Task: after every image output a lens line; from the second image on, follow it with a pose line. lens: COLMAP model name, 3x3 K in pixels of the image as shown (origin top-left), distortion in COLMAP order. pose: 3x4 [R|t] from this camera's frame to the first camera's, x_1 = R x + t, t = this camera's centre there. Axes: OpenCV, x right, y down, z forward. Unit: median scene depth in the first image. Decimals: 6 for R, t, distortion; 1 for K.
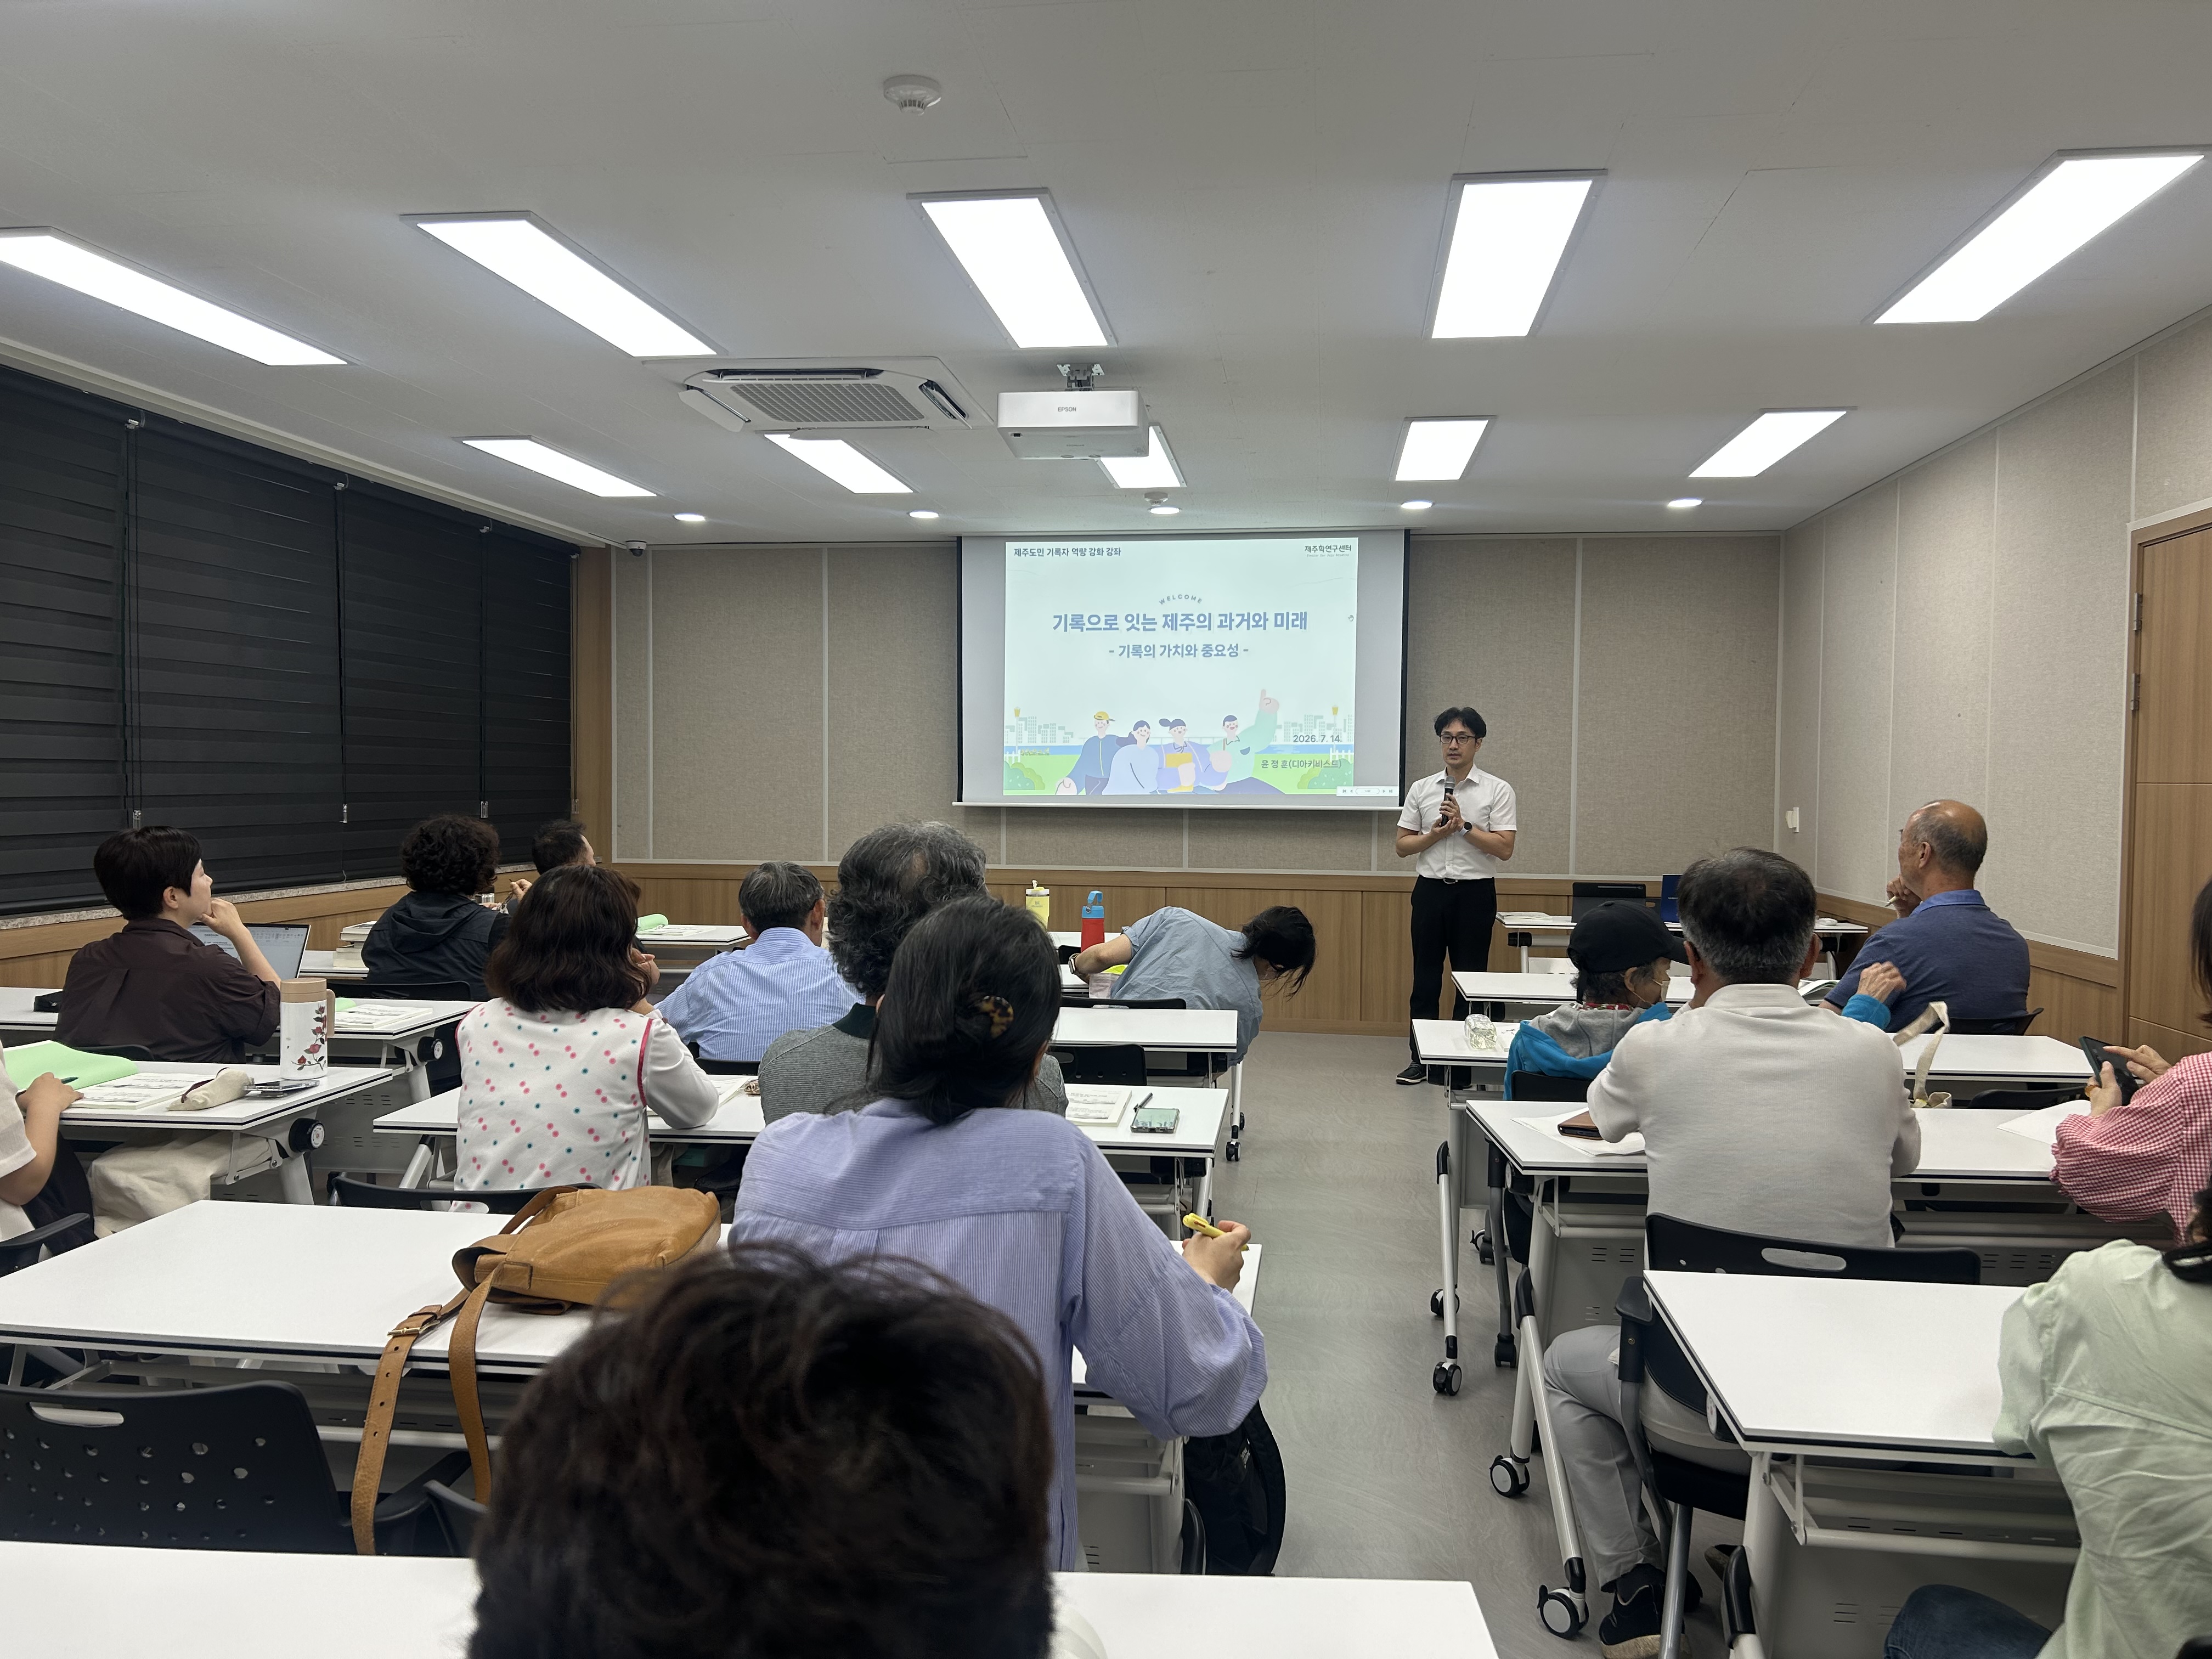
lens RADIAL K [[1677.0, 0, 1111.6], [0, 1677.0, 823.7], [0, 0, 1]] dist [0.031061, -0.037954]
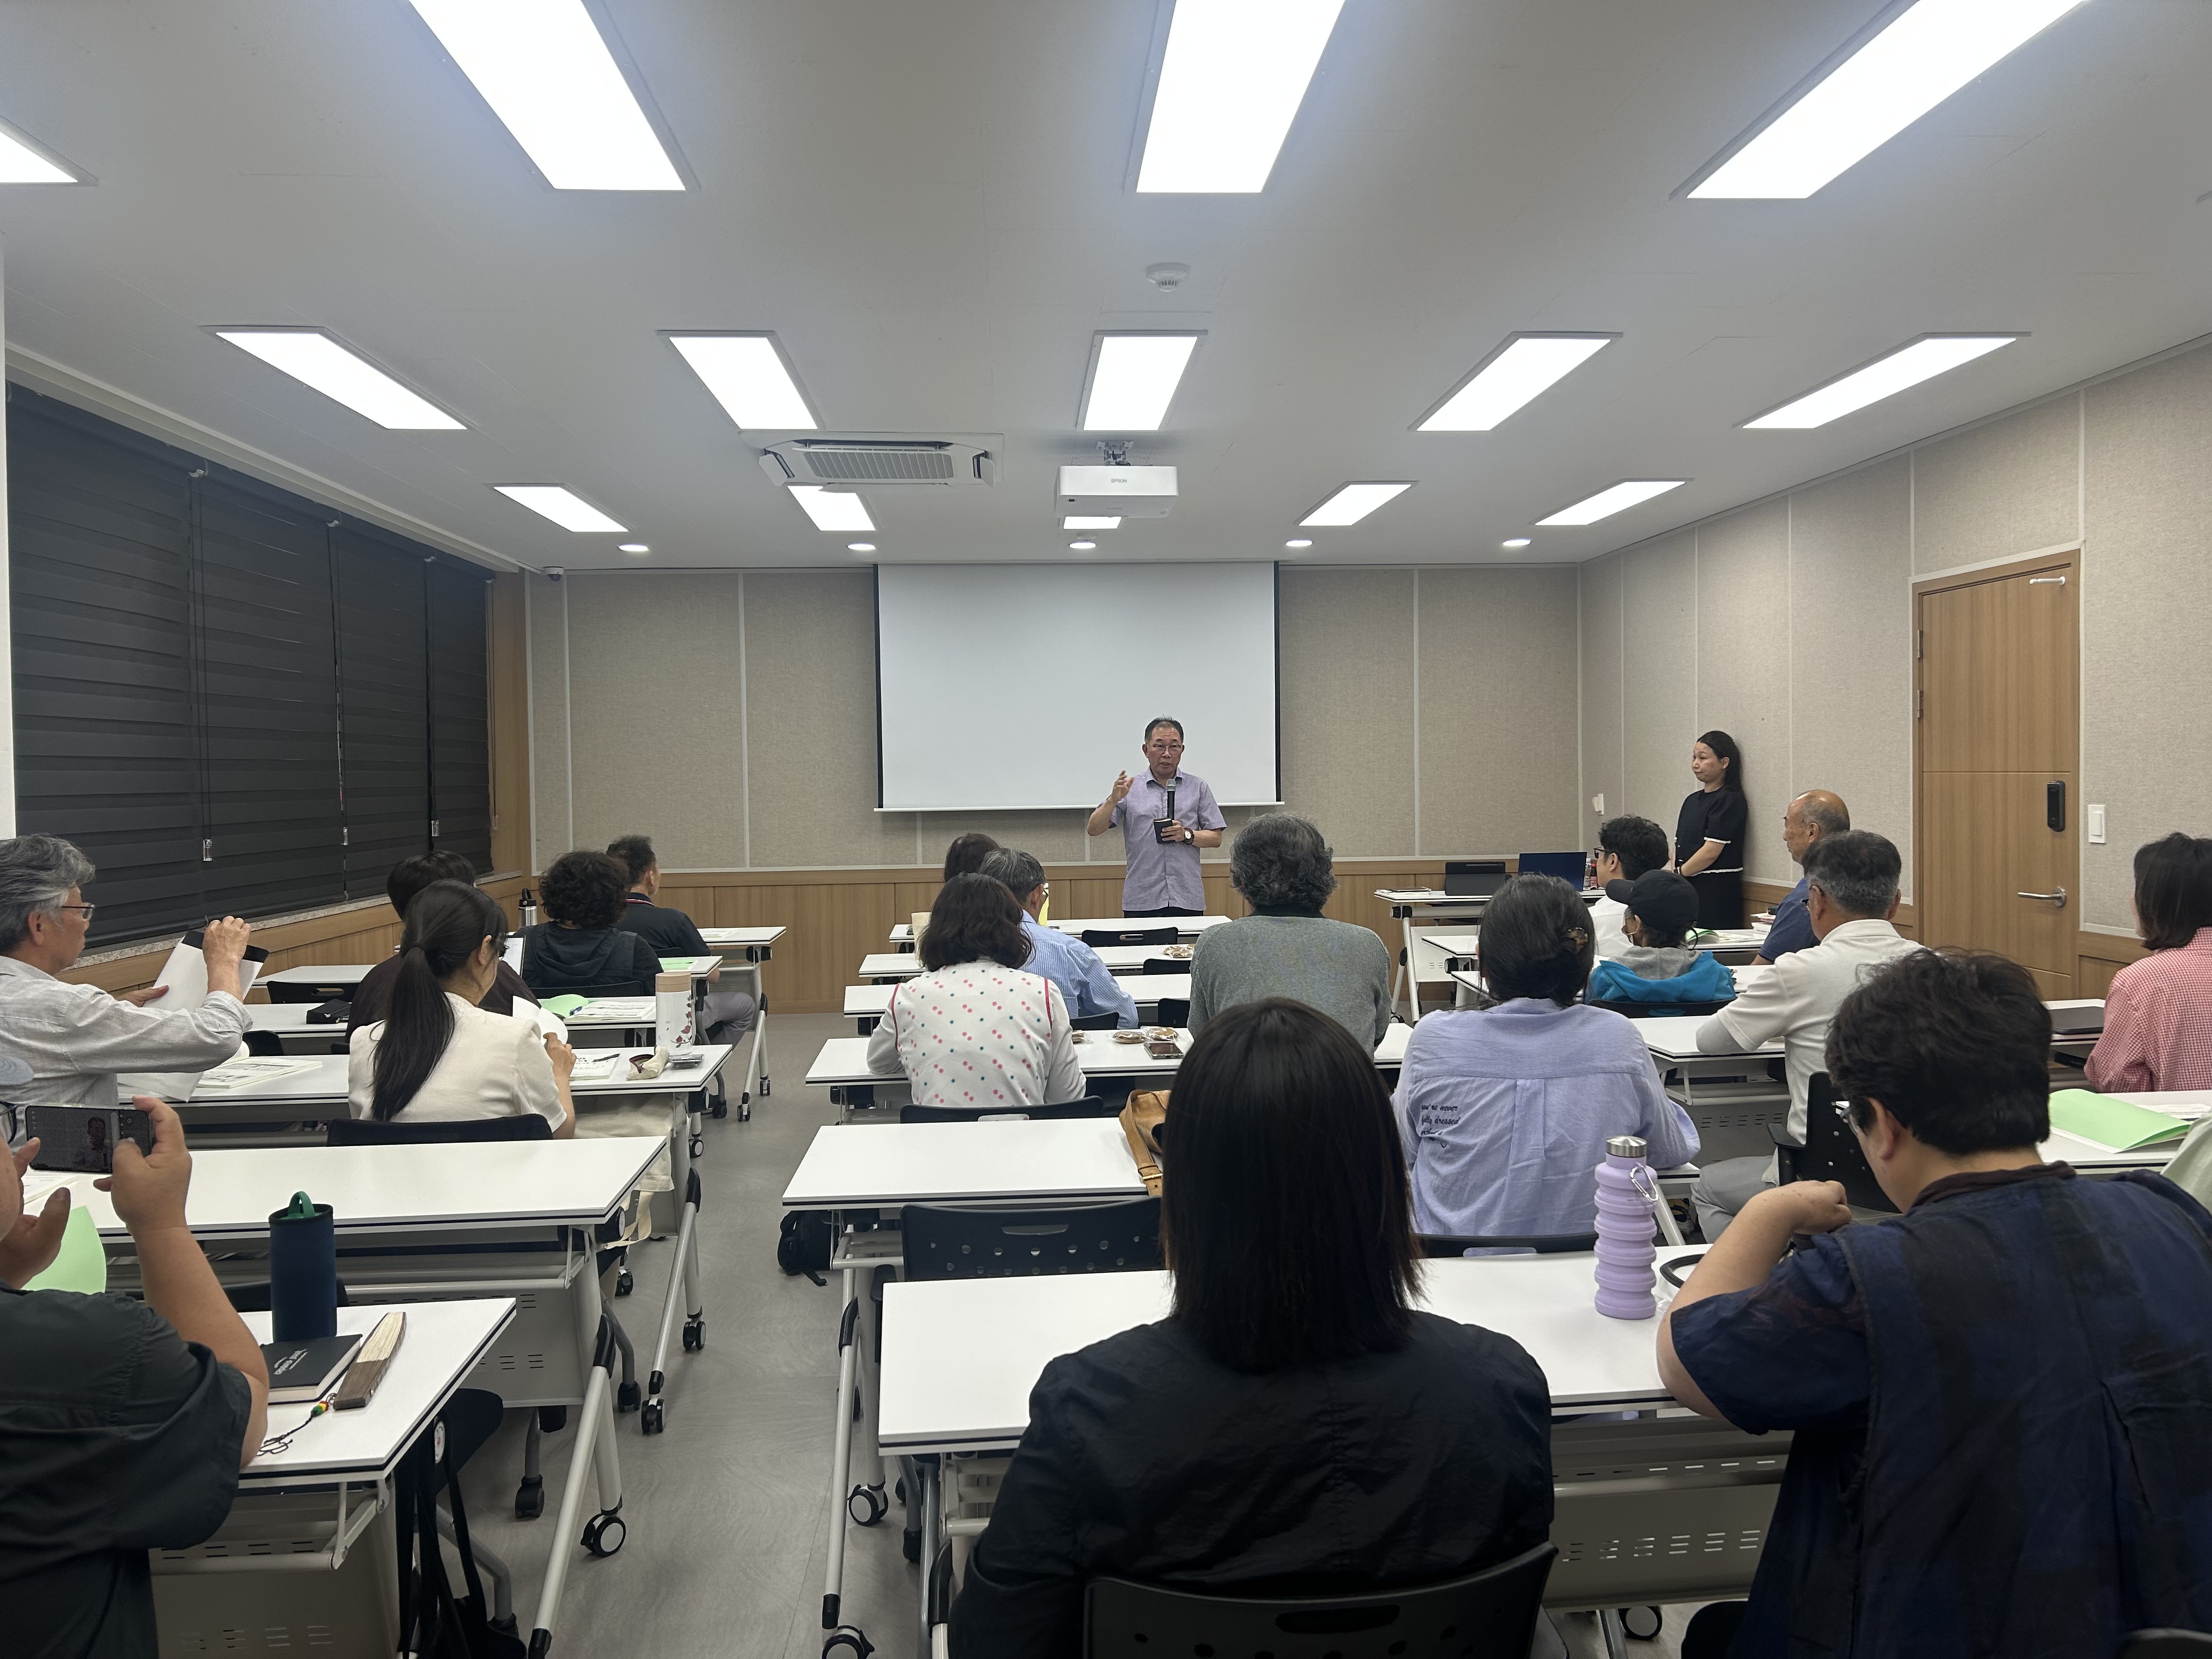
lens RADIAL K [[1677.0, 0, 1126.0], [0, 1677.0, 799.9], [0, 0, 1]] dist [0.031061, -0.037954]
pose [[0.979486, -0.026073, 0.199820, -0.230122], [0.028126, 0.999577, -0.007443, -0.008609], [-0.199541, 0.012911, 0.979804, -0.148575]]
